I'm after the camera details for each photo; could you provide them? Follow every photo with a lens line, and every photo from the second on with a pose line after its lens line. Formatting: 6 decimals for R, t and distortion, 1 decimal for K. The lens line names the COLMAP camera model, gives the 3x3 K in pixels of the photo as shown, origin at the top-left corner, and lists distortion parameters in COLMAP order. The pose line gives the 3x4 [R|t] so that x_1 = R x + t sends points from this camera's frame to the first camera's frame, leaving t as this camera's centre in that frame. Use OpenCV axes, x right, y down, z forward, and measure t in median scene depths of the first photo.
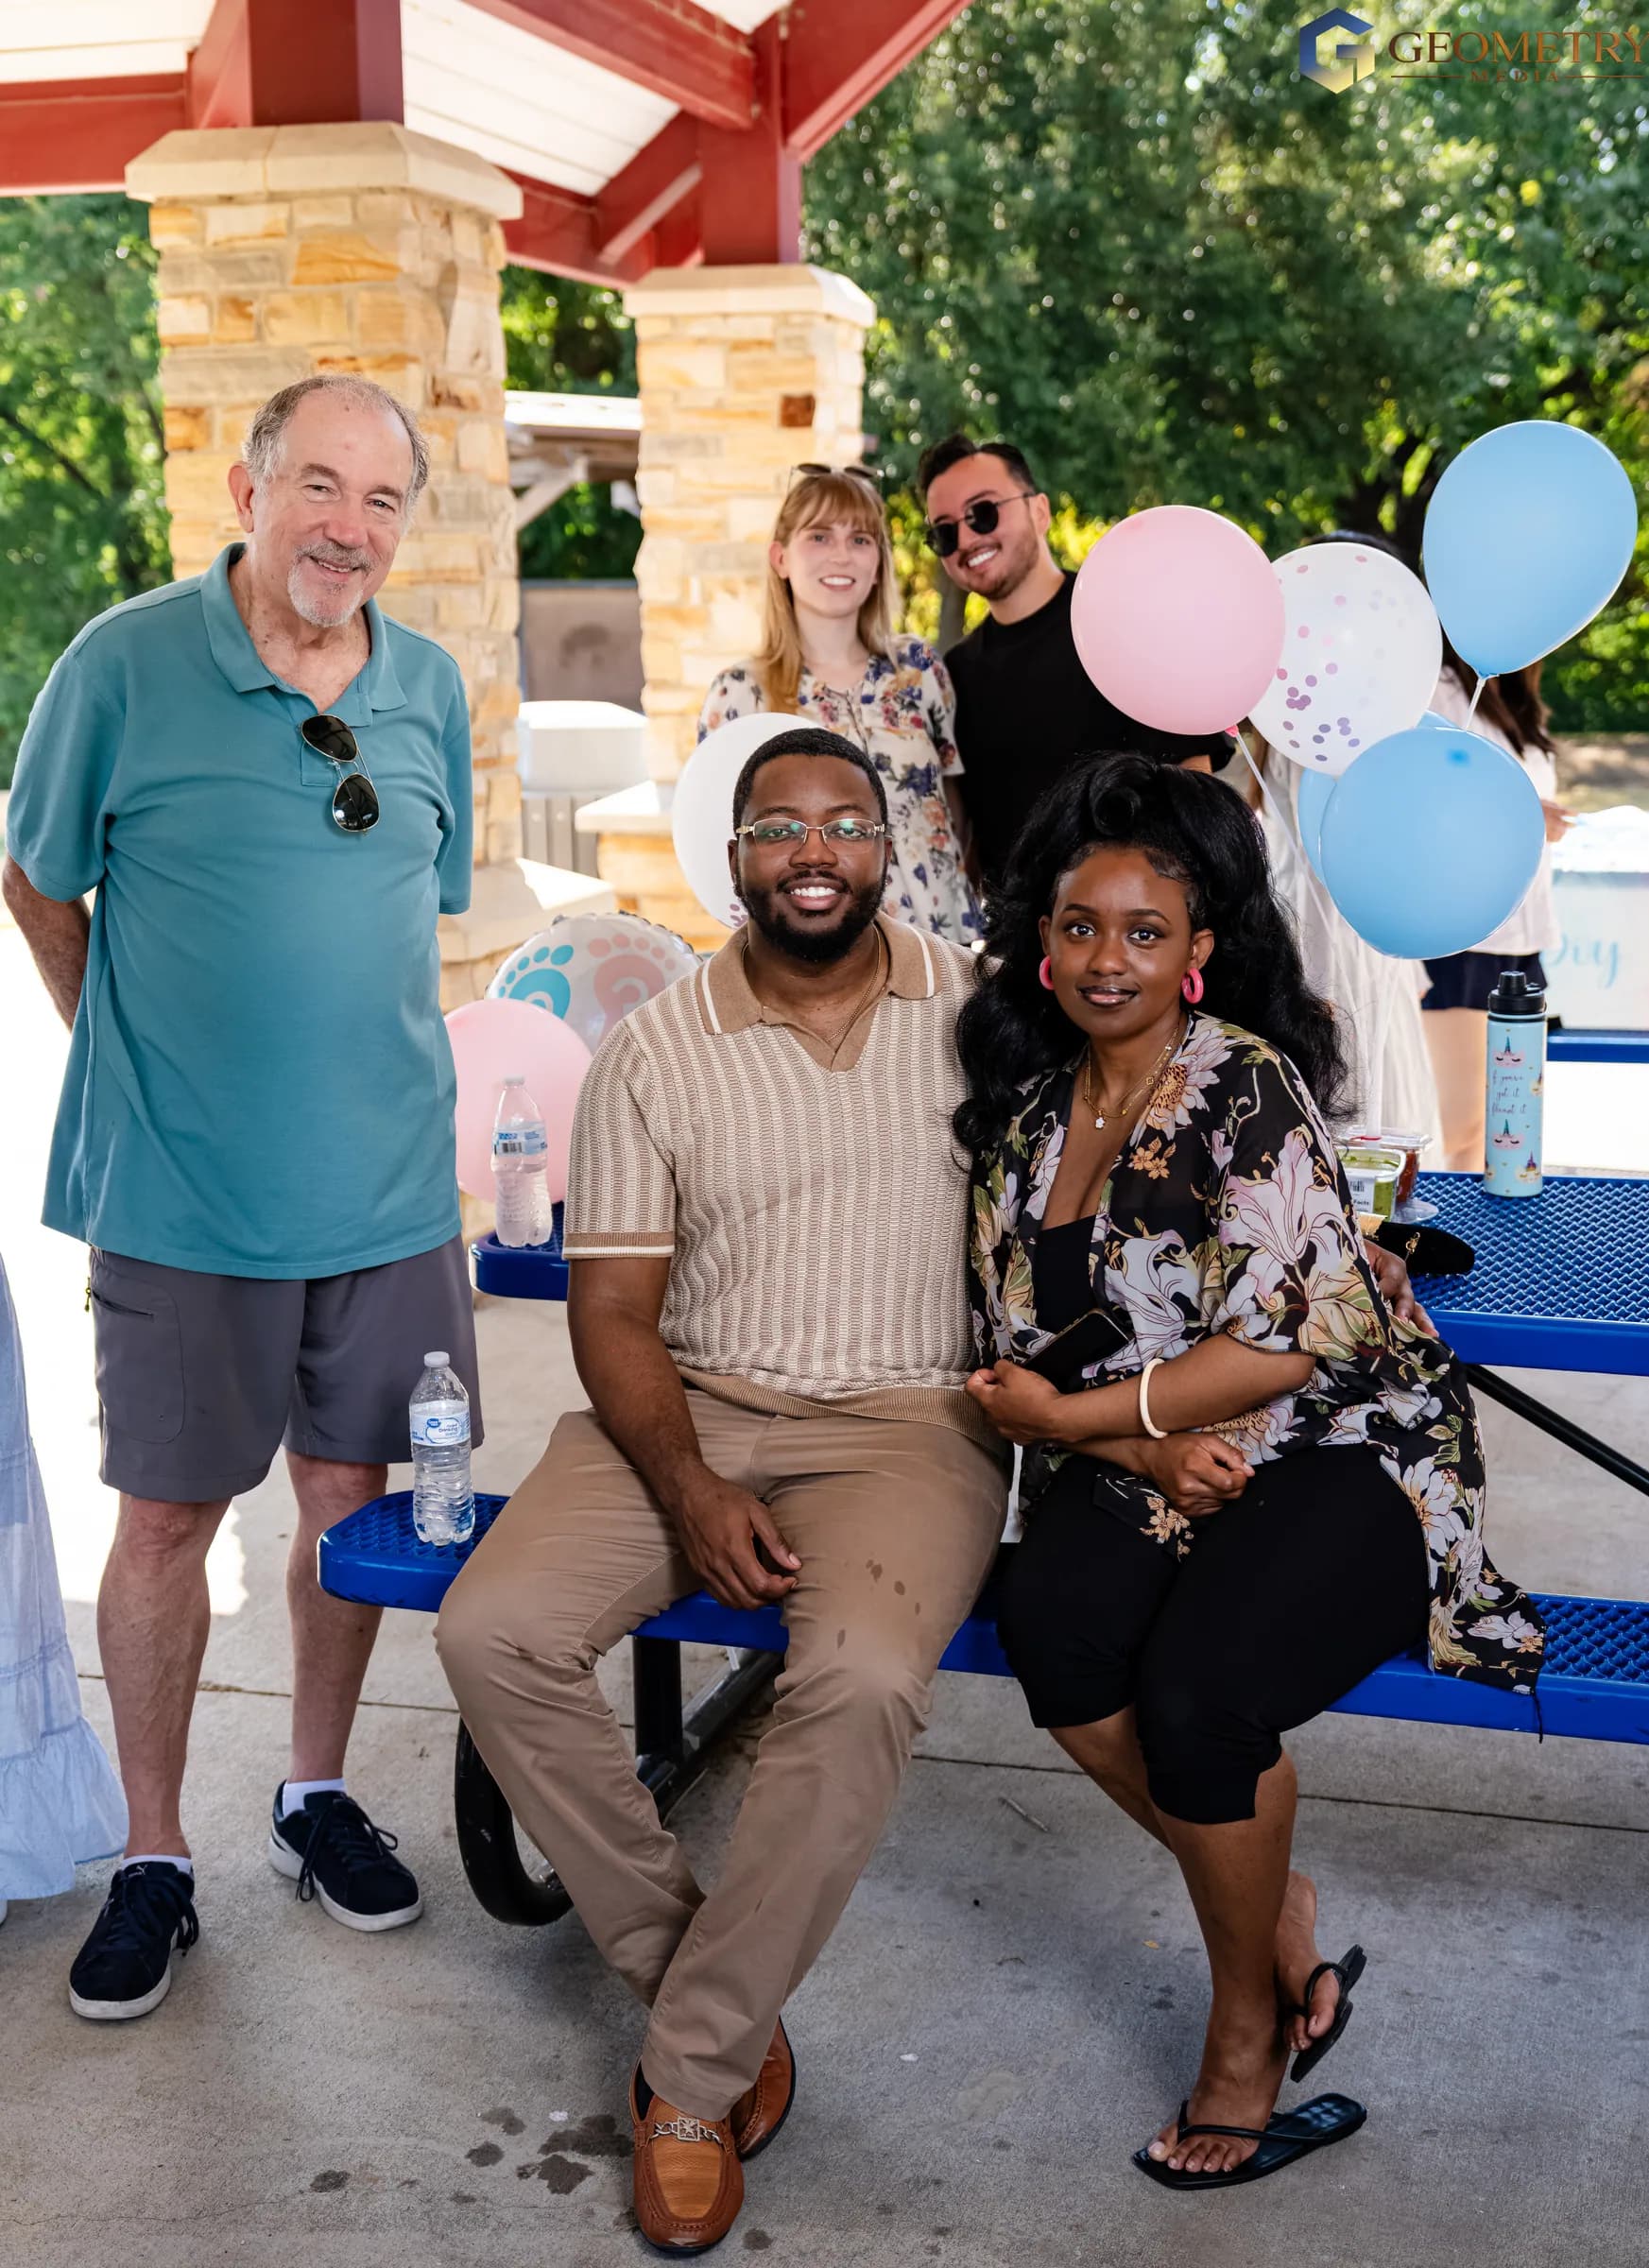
lens RADIAL K [[3114.5, 0, 748.3], [0, 3114.5, 1136.1], [0, 0, 1]] dist [0.023670, -0.109583]
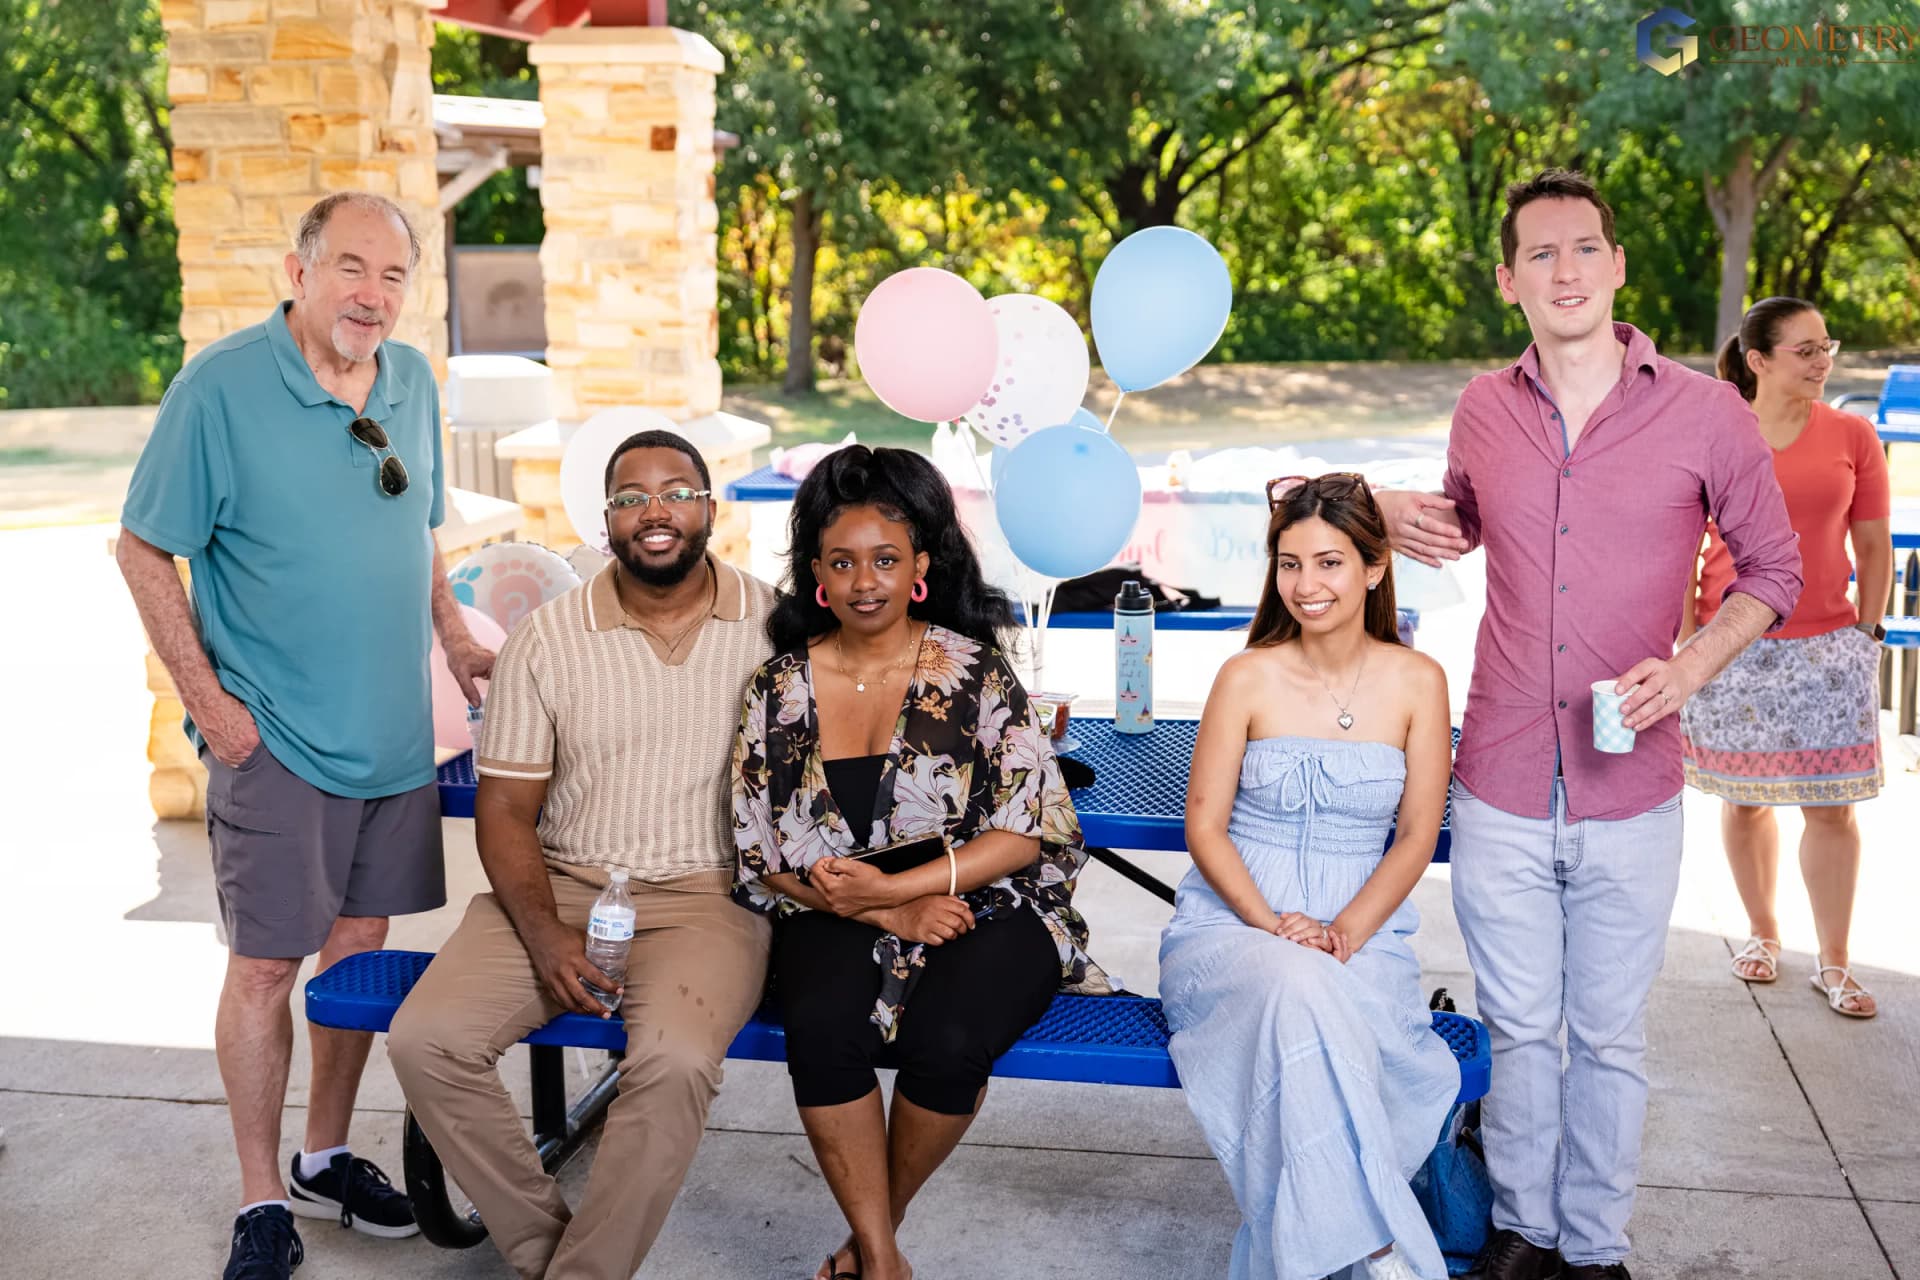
lens RADIAL K [[2620.7, 0, 974.2], [0, 2620.7, 638.7], [0, 0, 1]] dist [0.012438, -0.002609]
pose [[0.992929, -0.011101, 0.118188, 0.012540], [0.012795, 0.999826, -0.013583, -0.004767], [-0.118016, 0.014999, 0.992898, -0.108580]]
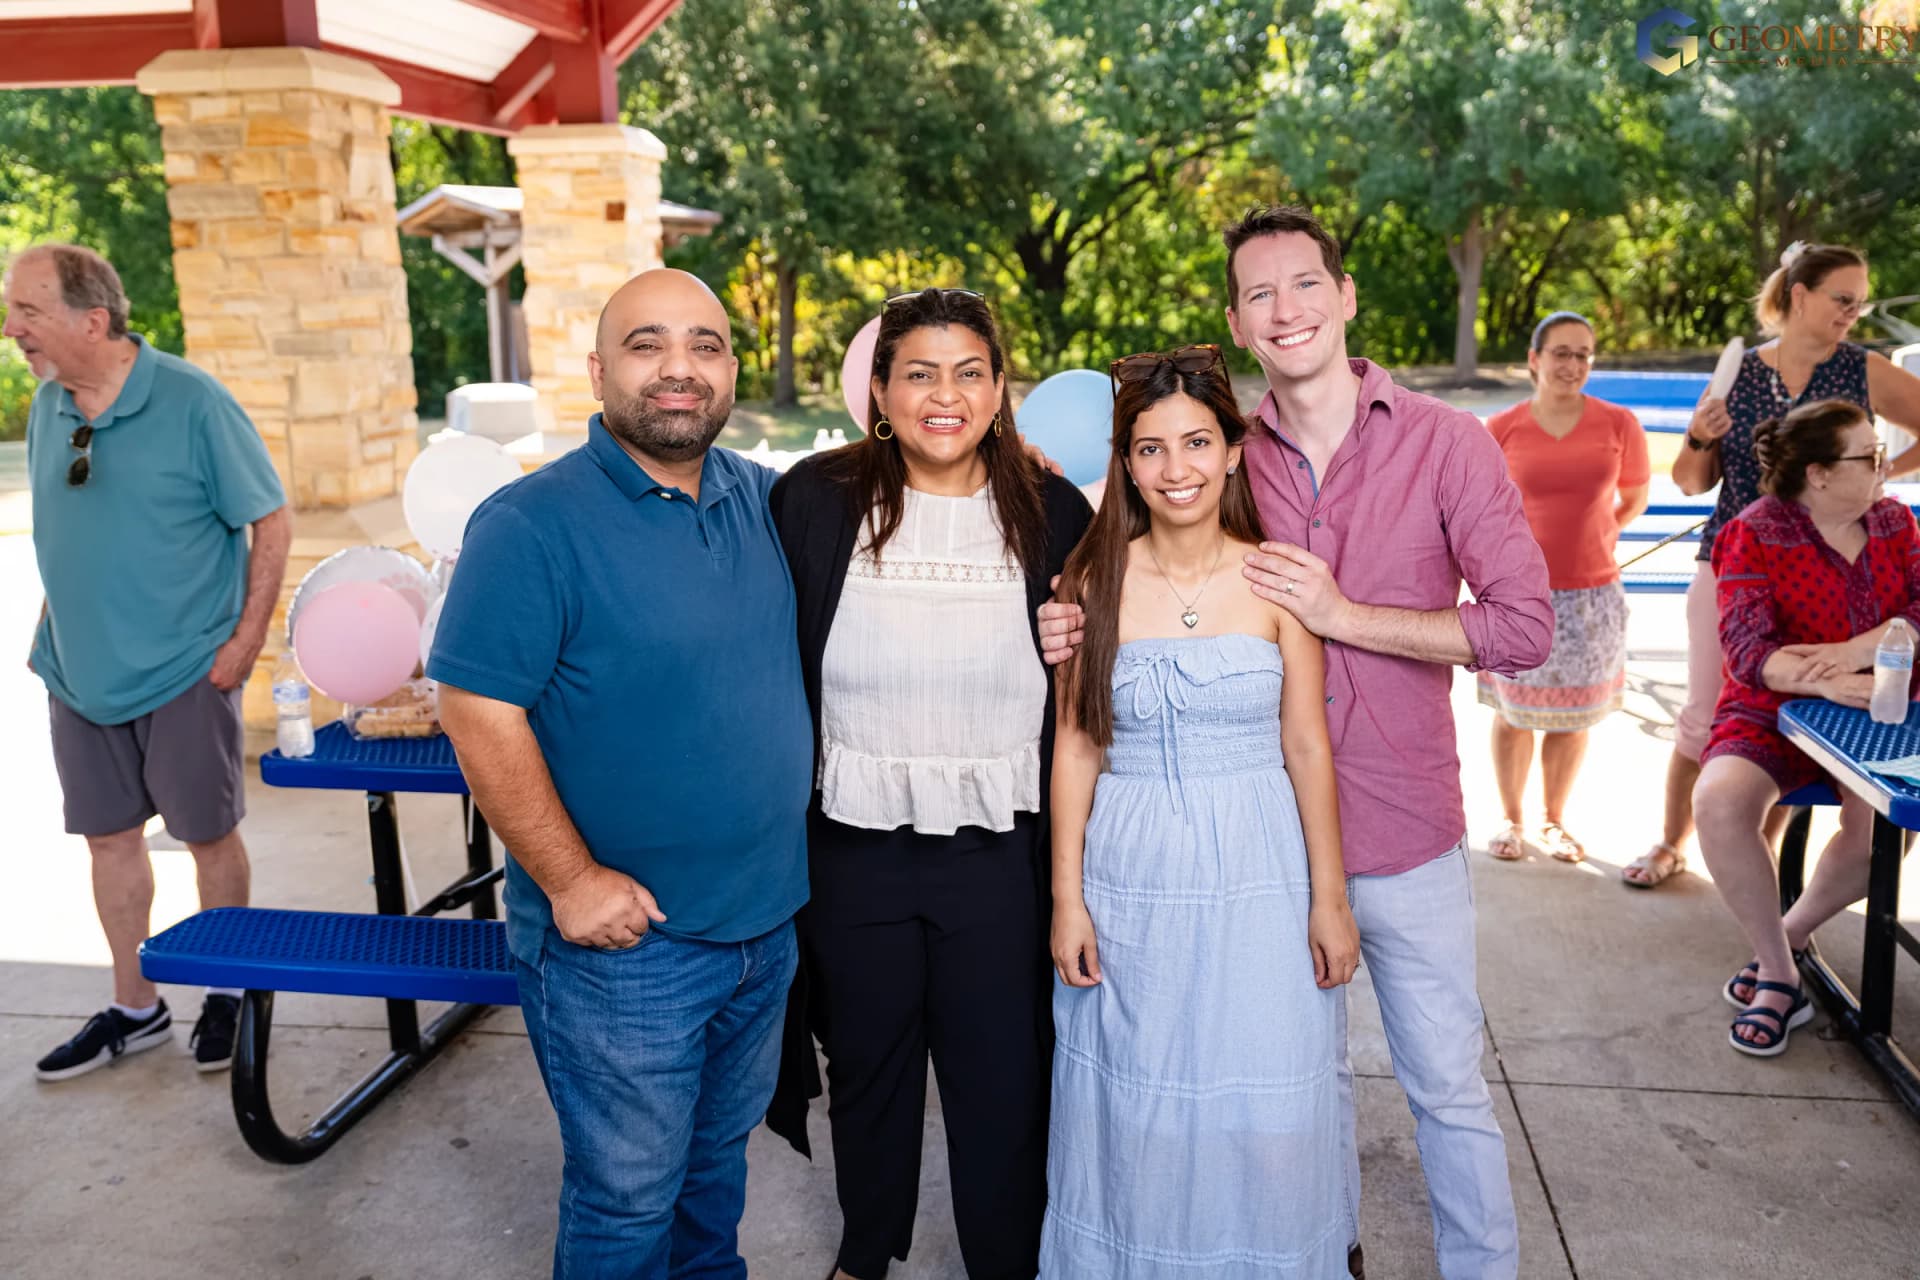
lens RADIAL K [[1801.1, 0, 1004.6], [0, 1801.1, 643.5], [0, 0, 1]] dist [0.003352, 0.010181]
pose [[0.990246, -0.036596, 0.134435, 0.083343], [0.033215, 0.999075, 0.027307, -0.017983], [-0.135310, -0.022576, 0.990546, -0.001203]]
